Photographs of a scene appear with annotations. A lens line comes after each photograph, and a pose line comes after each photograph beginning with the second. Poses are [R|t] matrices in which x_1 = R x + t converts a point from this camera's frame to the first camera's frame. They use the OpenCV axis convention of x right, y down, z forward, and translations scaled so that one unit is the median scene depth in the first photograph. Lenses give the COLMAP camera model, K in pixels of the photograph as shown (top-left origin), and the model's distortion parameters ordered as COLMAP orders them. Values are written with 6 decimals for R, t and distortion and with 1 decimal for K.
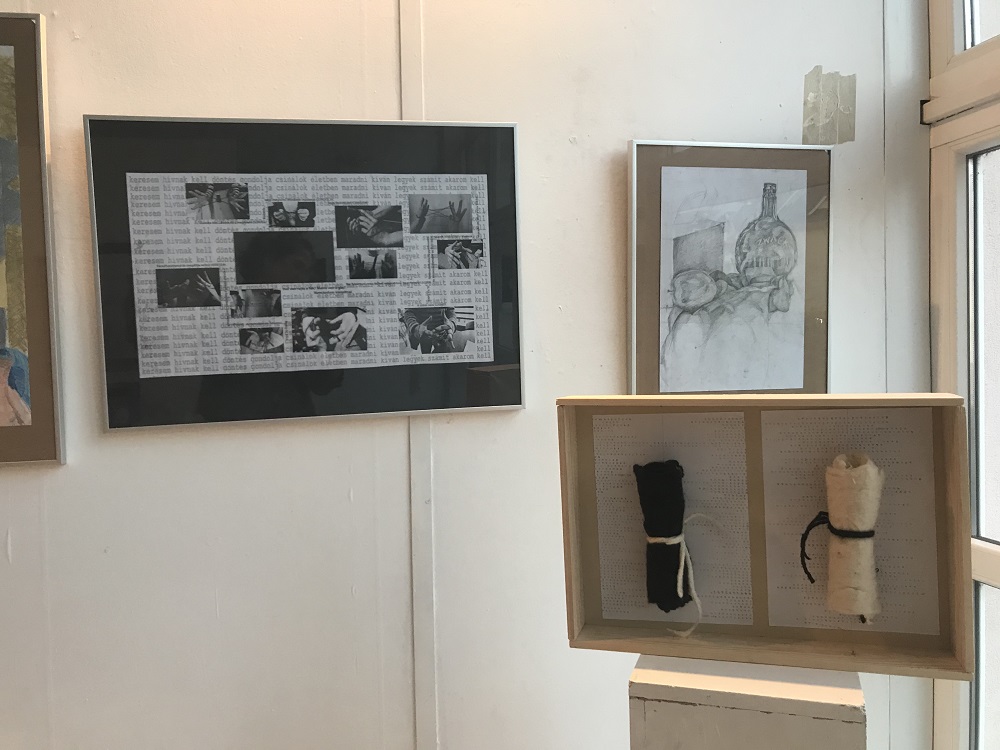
lens RADIAL K [[819.8, 0, 498.3], [0, 819.8, 370.8], [0, 0, 1]] dist [0.031641, -0.021966]
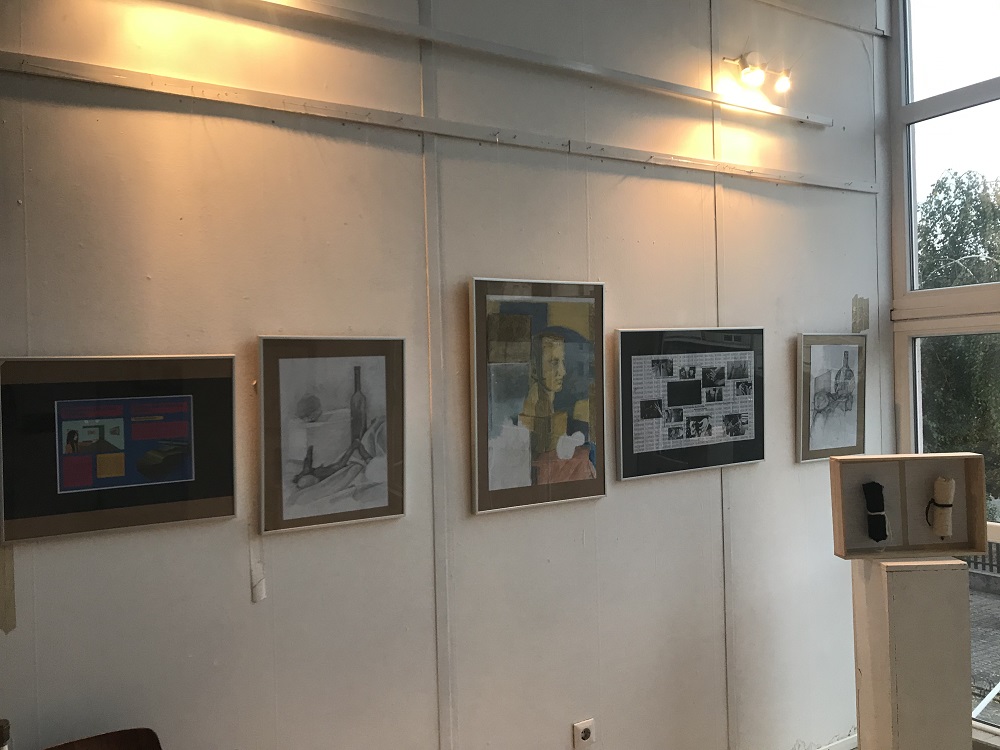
lens RADIAL K [[819.8, 0, 498.5], [0, 819.8, 380.2], [0, 0, 1]] dist [0.031641, -0.021966]
pose [[0.942152, -0.003874, 0.335163, -1.394494], [0.011940, 0.999686, -0.022010, -0.129169], [-0.334973, 0.024739, 0.941903, -0.805527]]
